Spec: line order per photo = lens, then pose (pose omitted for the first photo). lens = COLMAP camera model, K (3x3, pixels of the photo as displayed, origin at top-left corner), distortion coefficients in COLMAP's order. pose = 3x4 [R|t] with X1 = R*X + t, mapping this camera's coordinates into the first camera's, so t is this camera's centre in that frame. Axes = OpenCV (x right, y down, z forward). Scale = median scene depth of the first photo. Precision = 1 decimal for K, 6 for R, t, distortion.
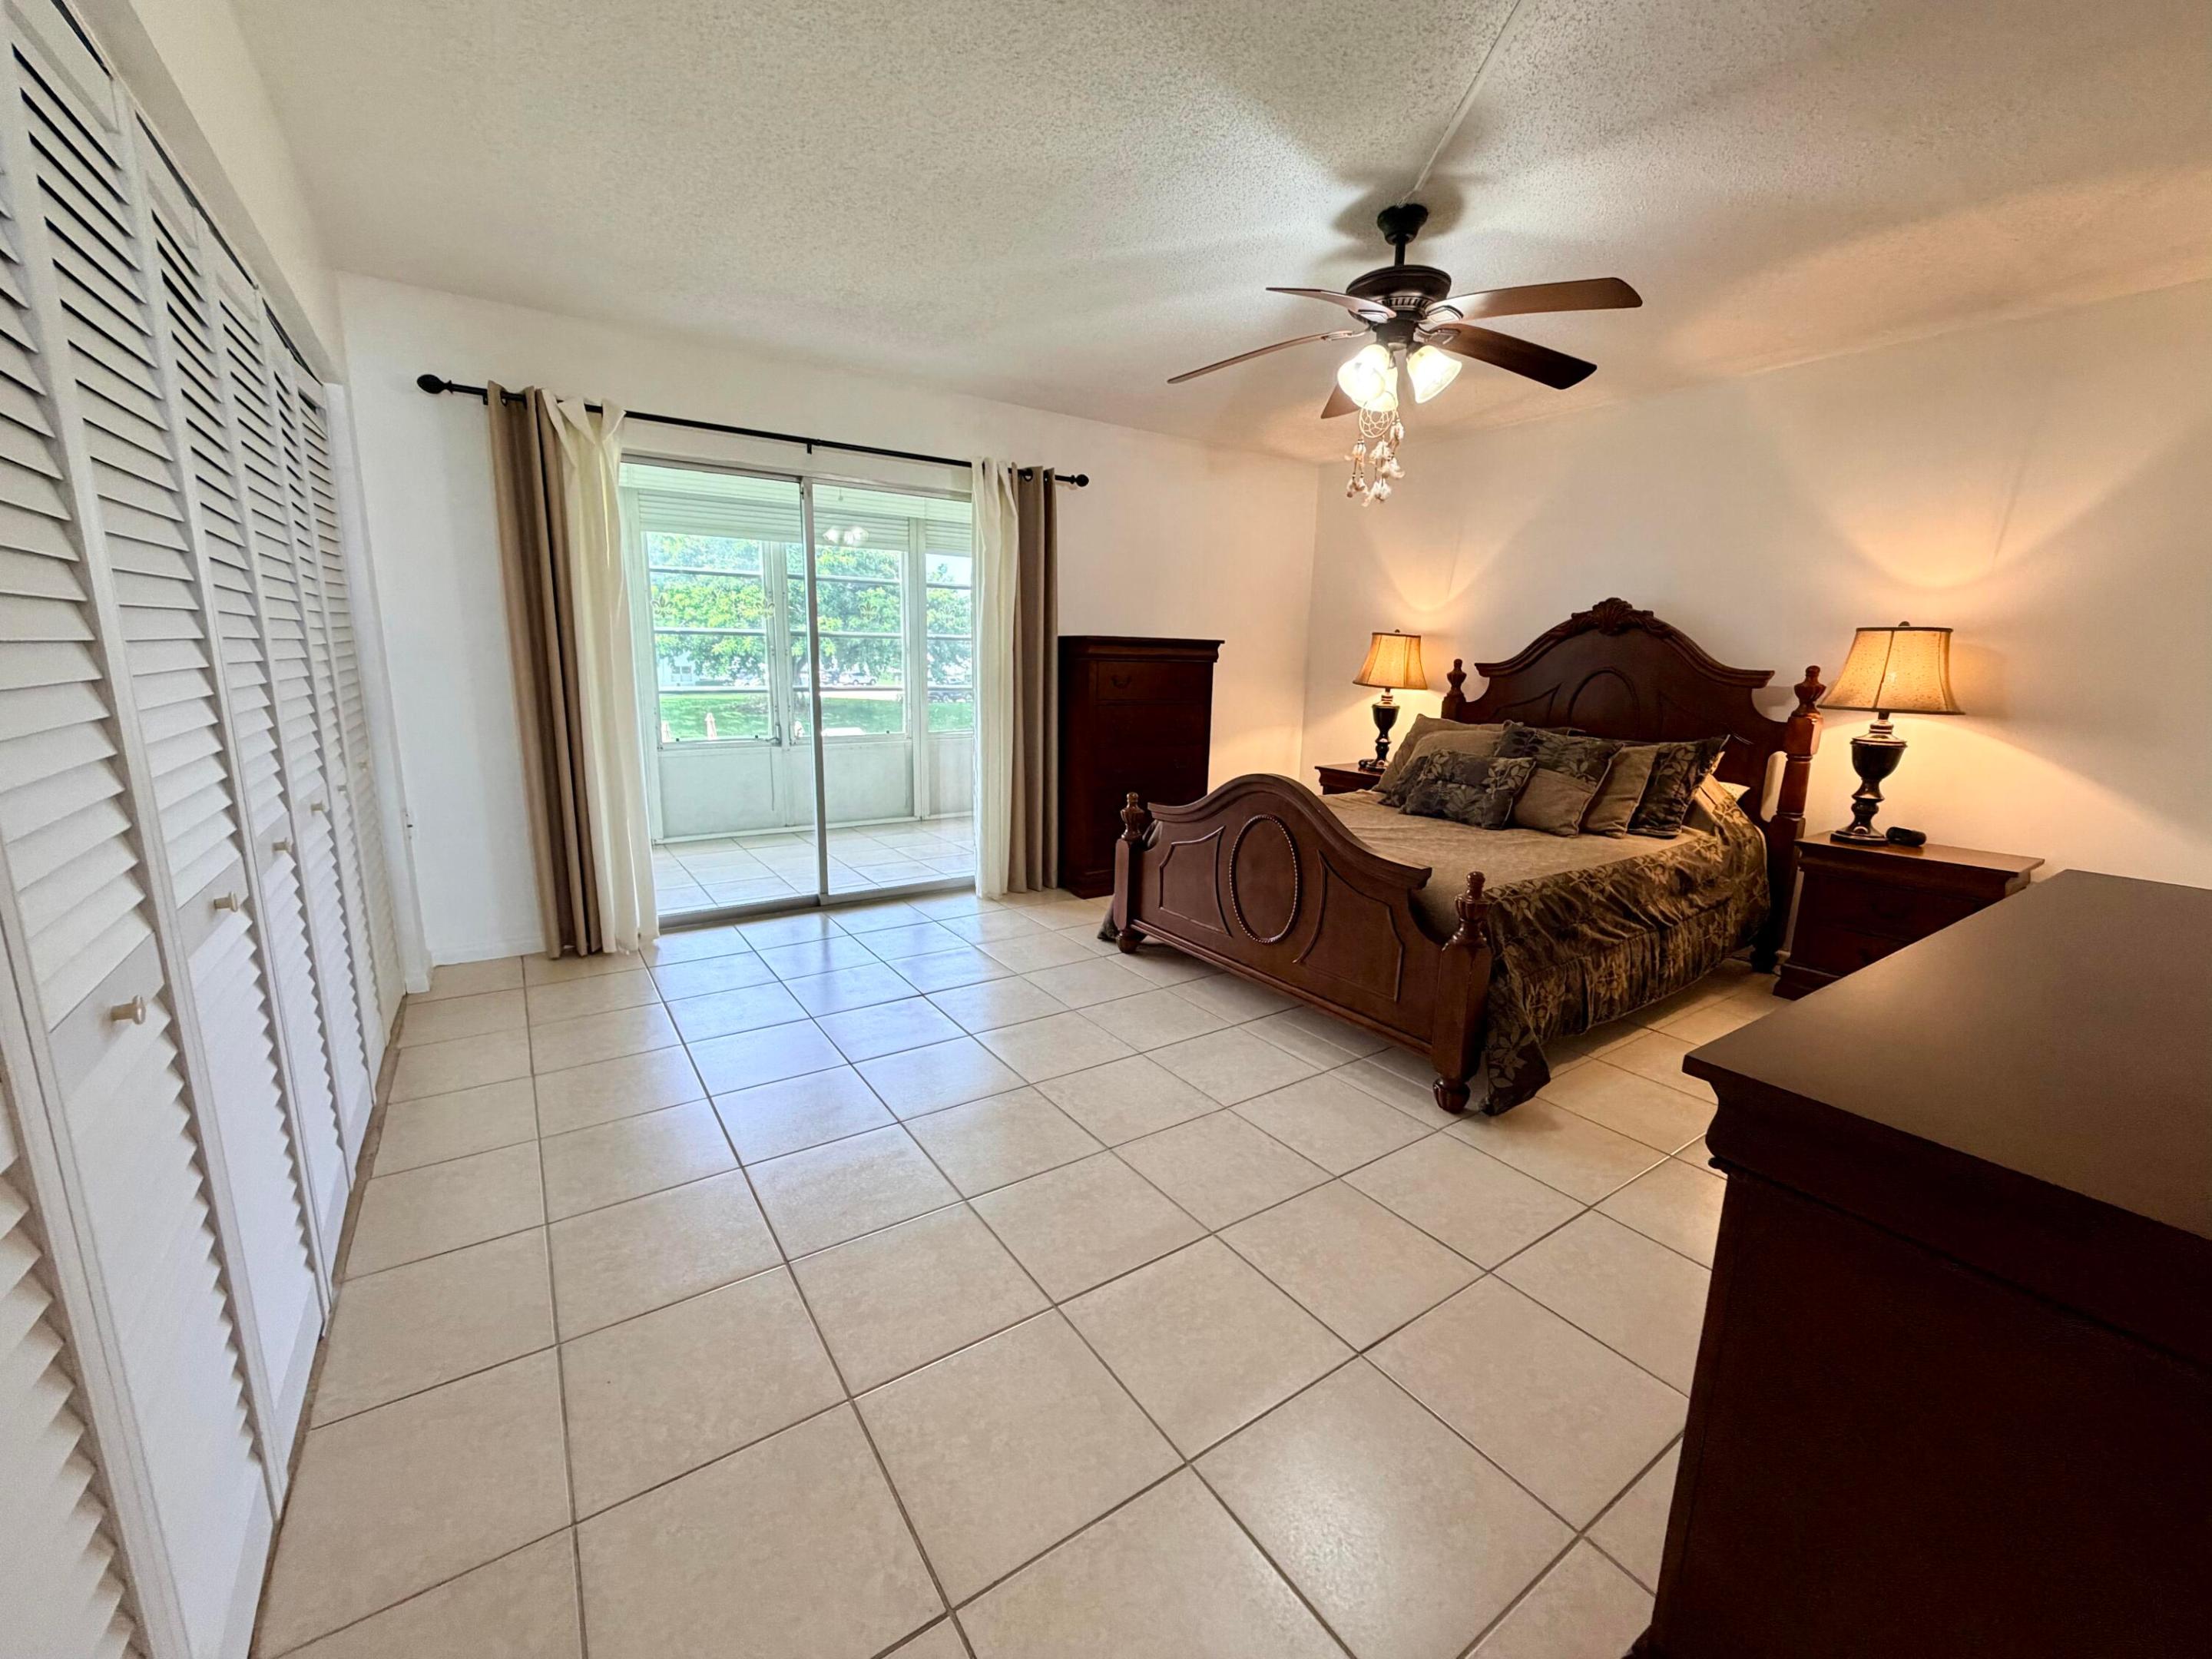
lens RADIAL K [[883.1, 0, 1100.5], [0, 883.1, 824.7], [0, 0, 1]] dist [0.000379, 0.000048]
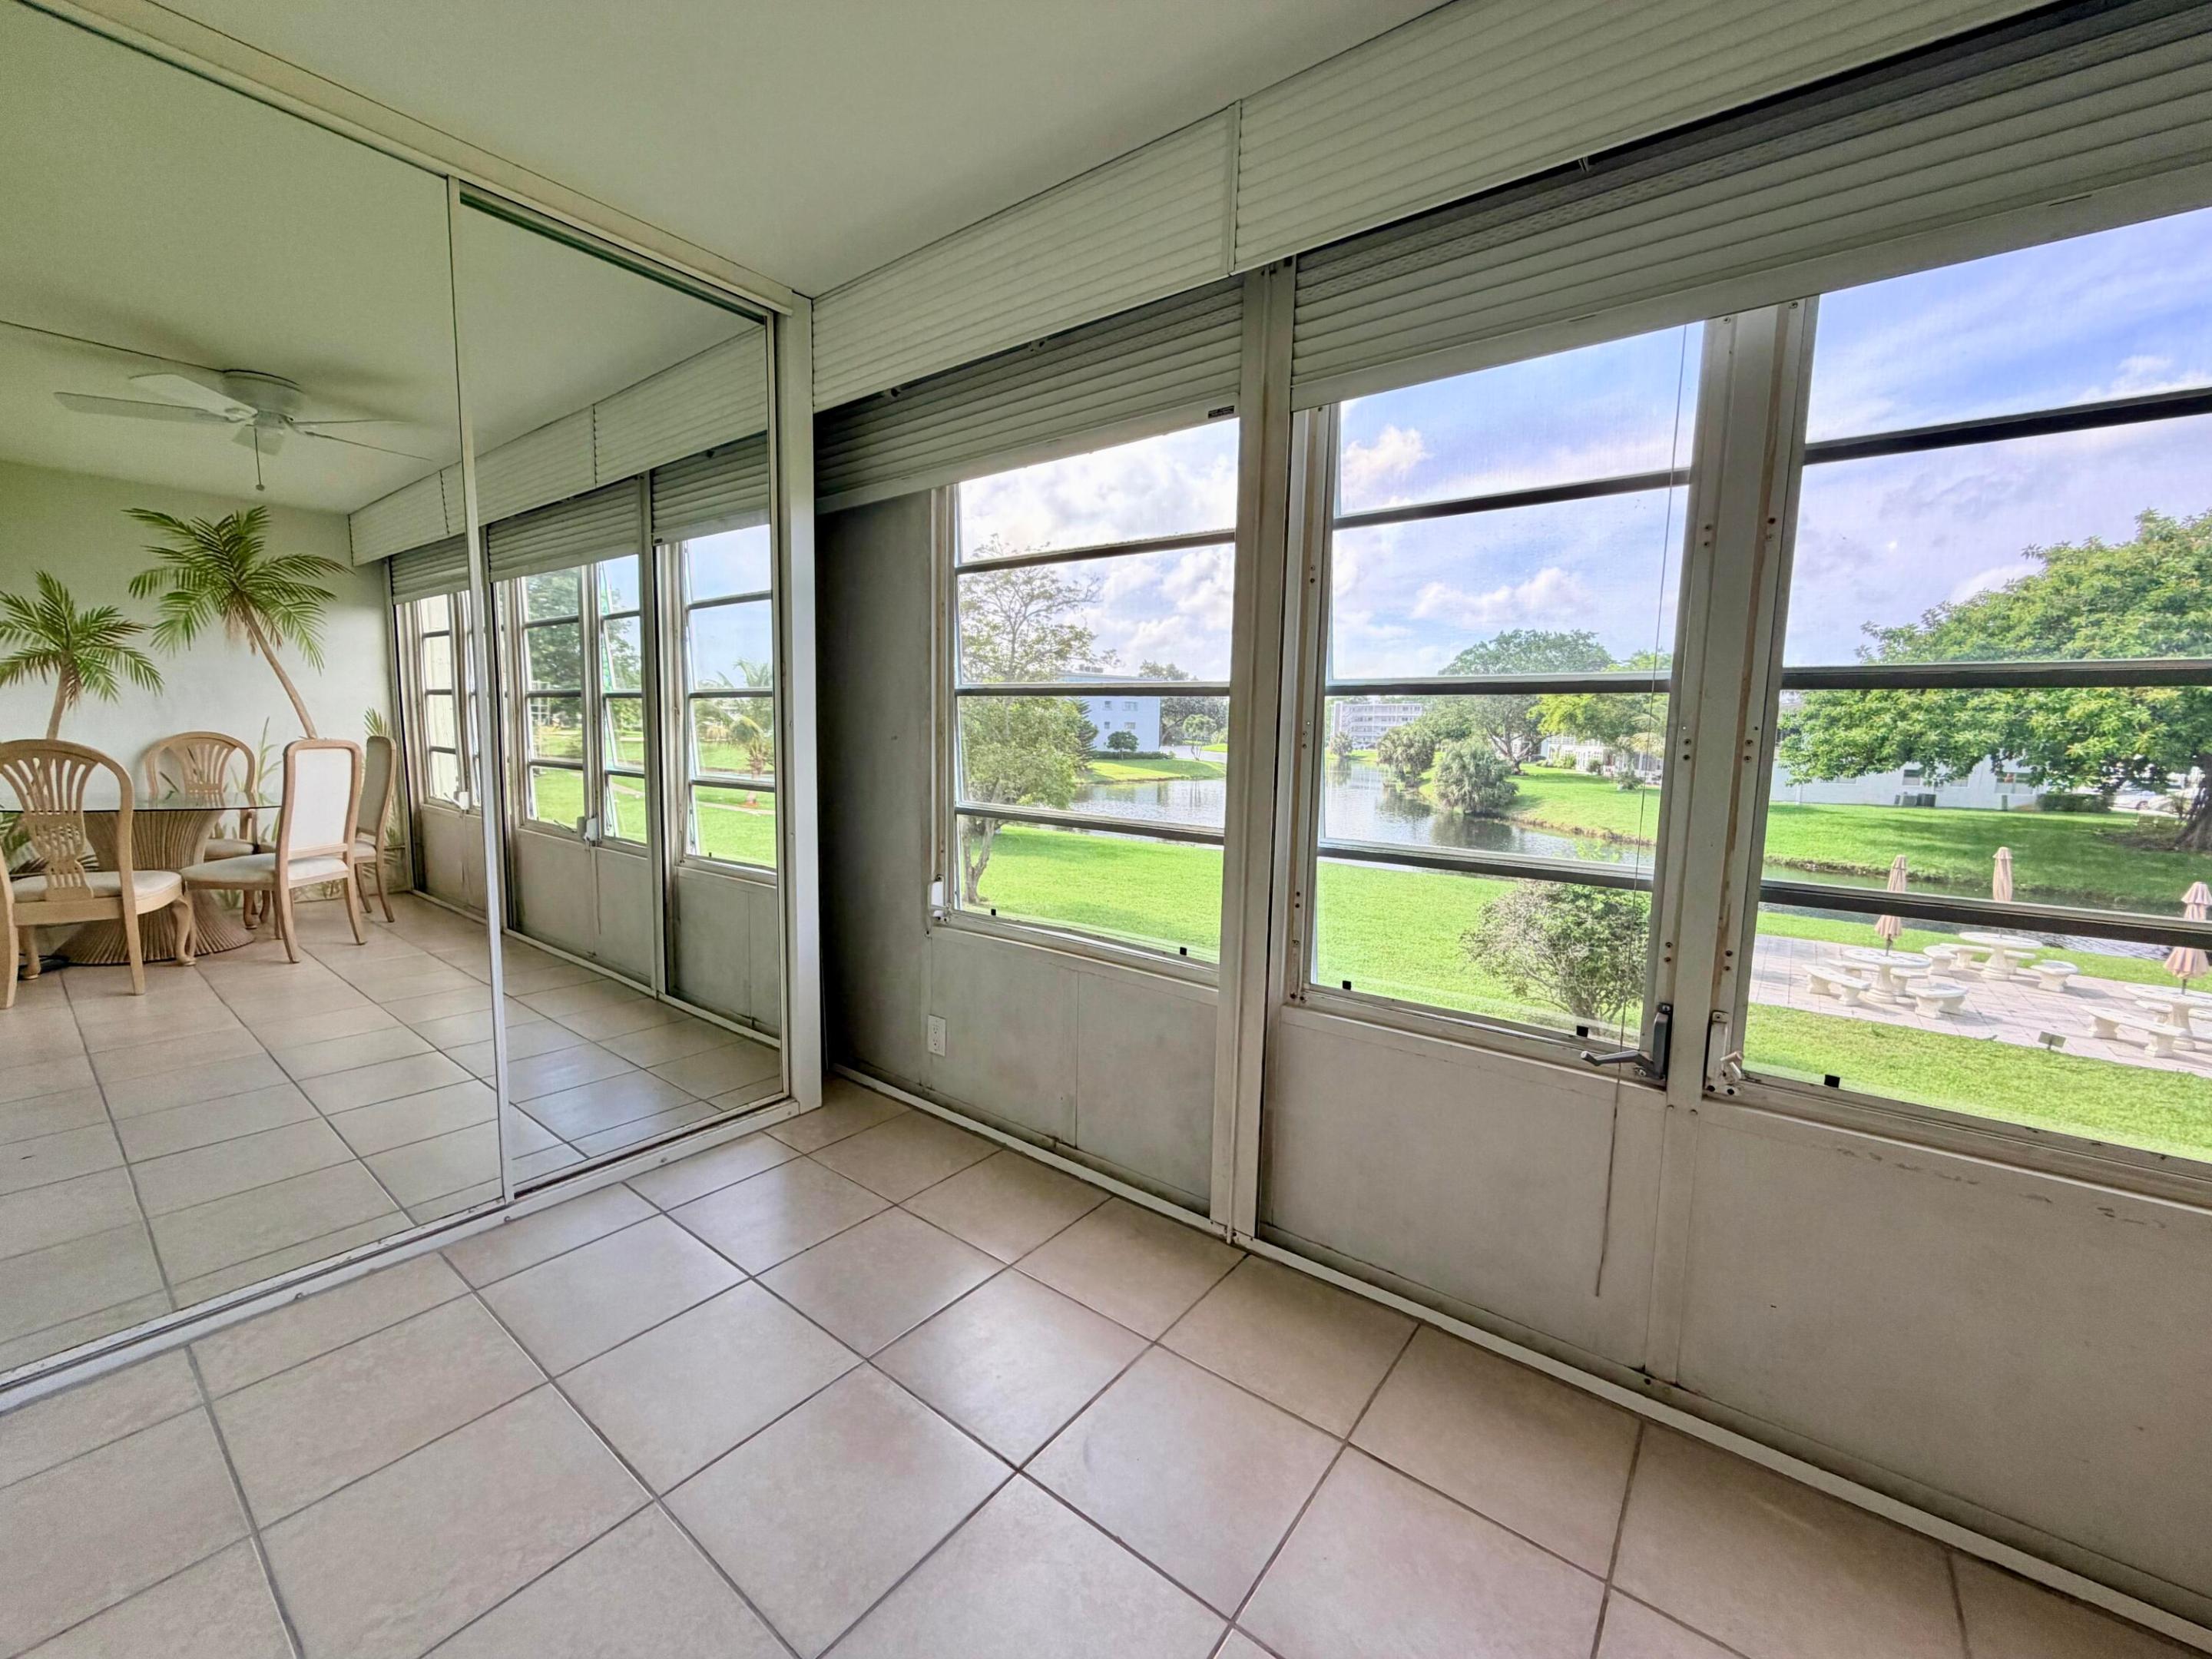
lens RADIAL K [[883.1, 0, 1100.5], [0, 883.1, 824.7], [0, 0, 1]] dist [0.000379, 0.000048]
pose [[0.311672, 0.089952, -0.945922, -0.301969], [-0.193308, 0.980693, 0.029565, -0.256733], [0.930318, 0.173640, 0.323043, 1.329120]]
